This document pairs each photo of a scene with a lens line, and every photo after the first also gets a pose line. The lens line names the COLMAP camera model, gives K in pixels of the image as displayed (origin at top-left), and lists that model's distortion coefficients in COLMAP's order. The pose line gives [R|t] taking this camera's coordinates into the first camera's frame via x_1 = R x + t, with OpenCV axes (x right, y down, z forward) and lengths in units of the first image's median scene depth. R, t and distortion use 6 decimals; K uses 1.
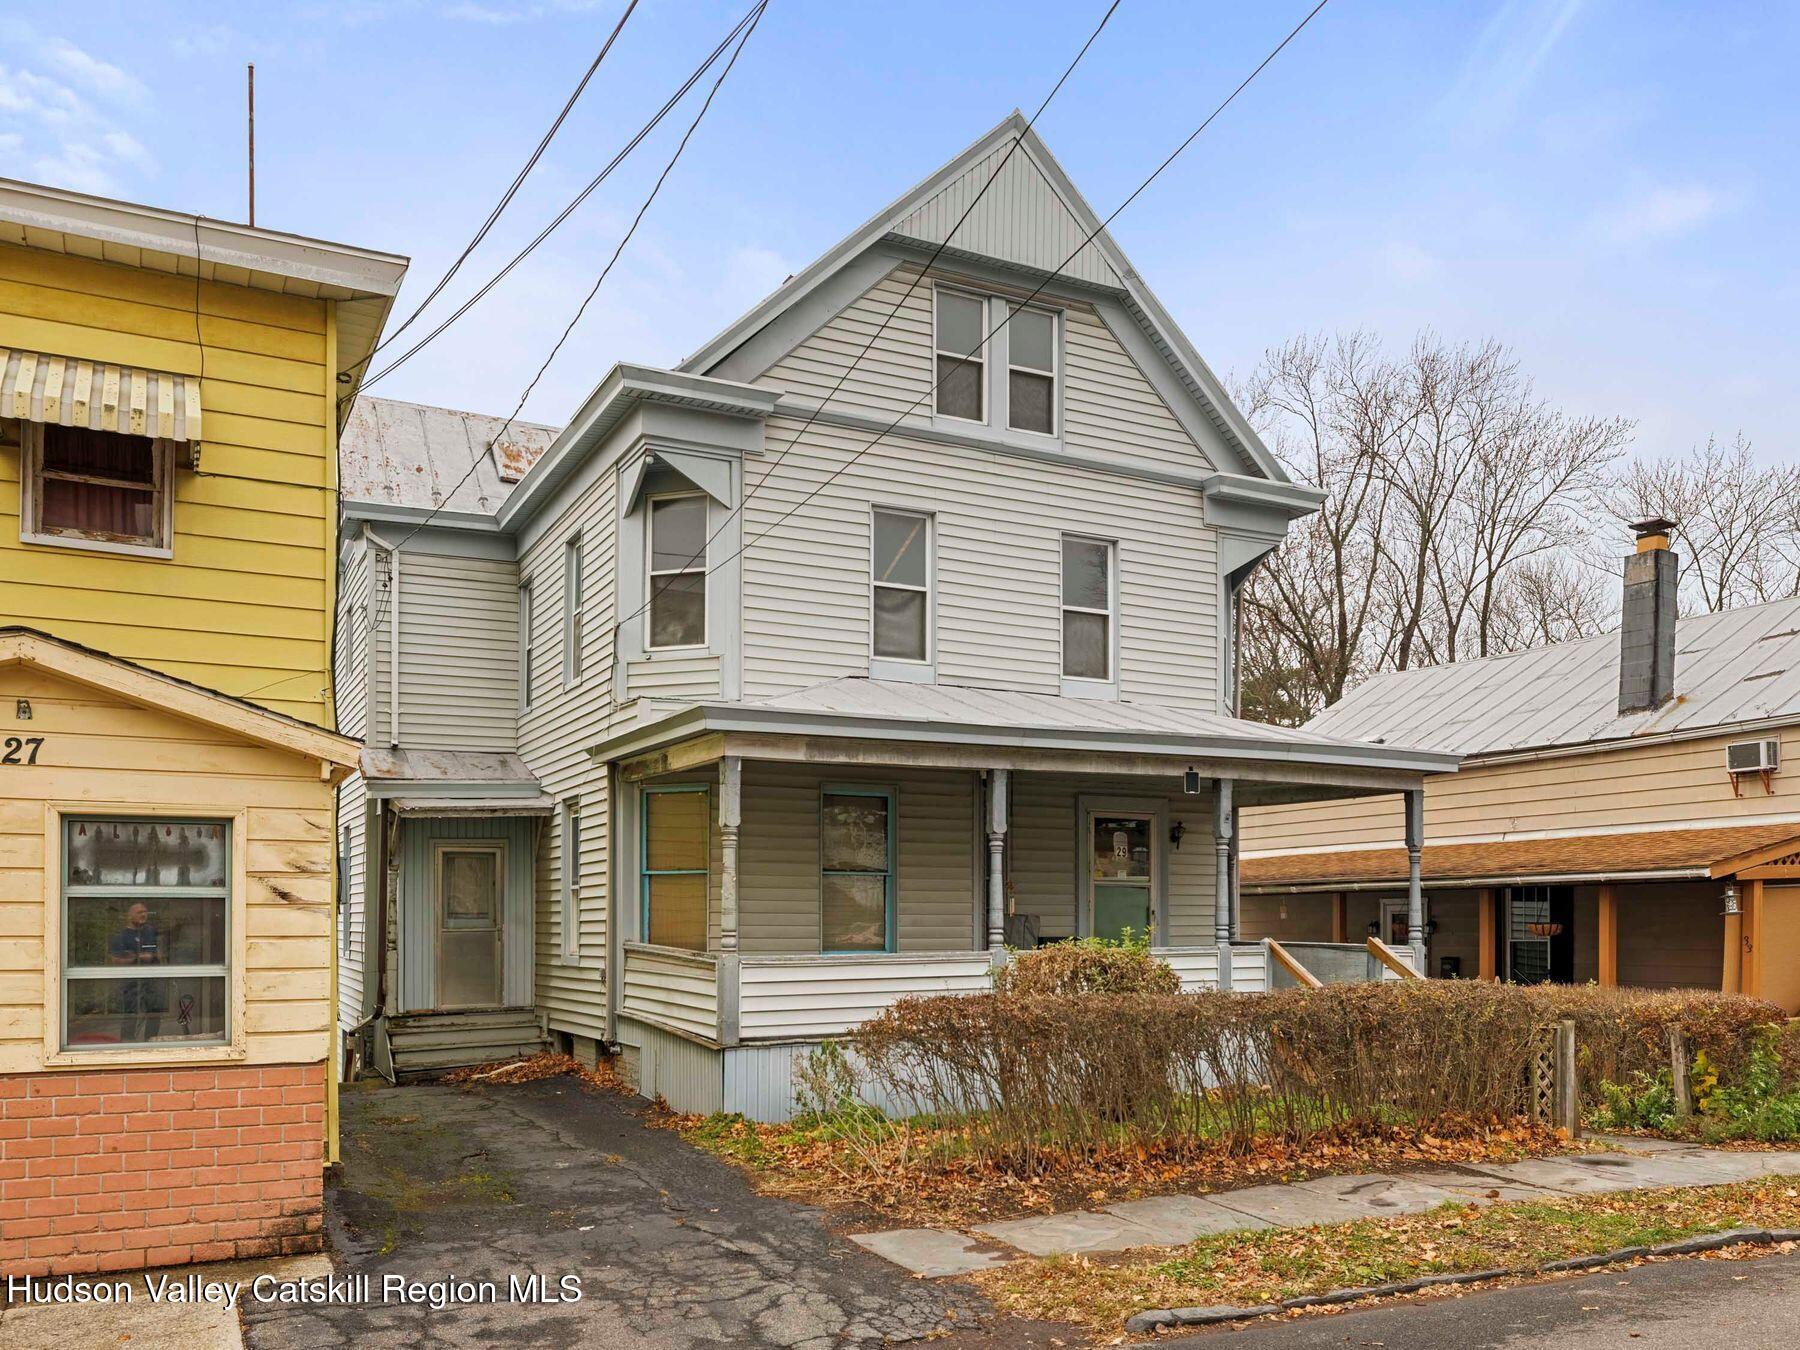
lens RADIAL K [[1460.2, 0, 900.0], [0, 1460.2, 675.0], [0, 0, 1]] dist [-0.004514, 0.005309]
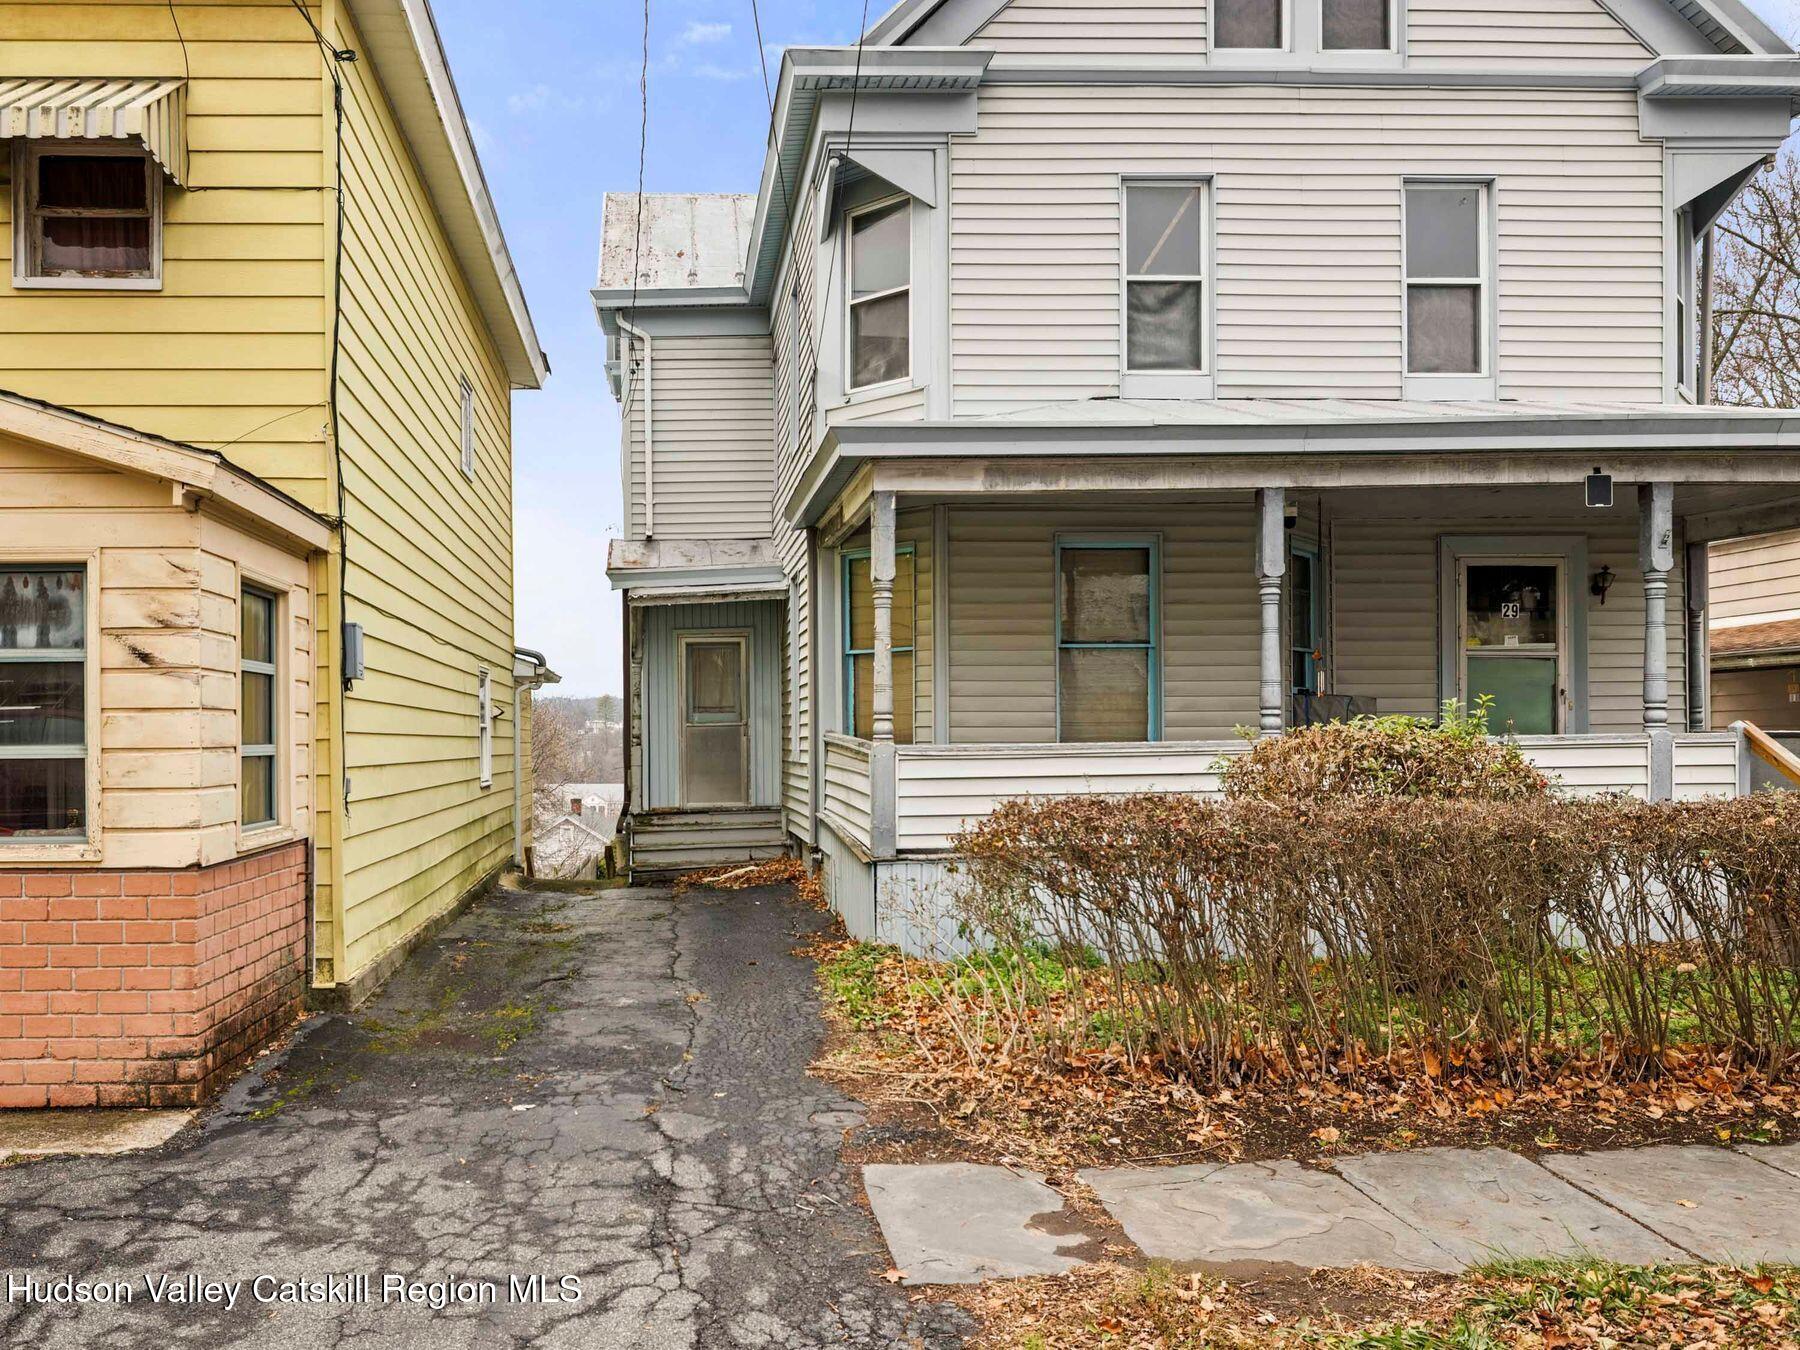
lens RADIAL K [[1181.5, 0, 900.2], [0, 1181.5, 656.9], [0, 0, 1]] dist [-0.001358, -0.000701]
pose [[0.907677, -0.036261, -0.418101, 0.140540], [0.075119, 0.994208, 0.076854, 0.088282], [0.412893, -0.101166, 0.905144, 0.394607]]
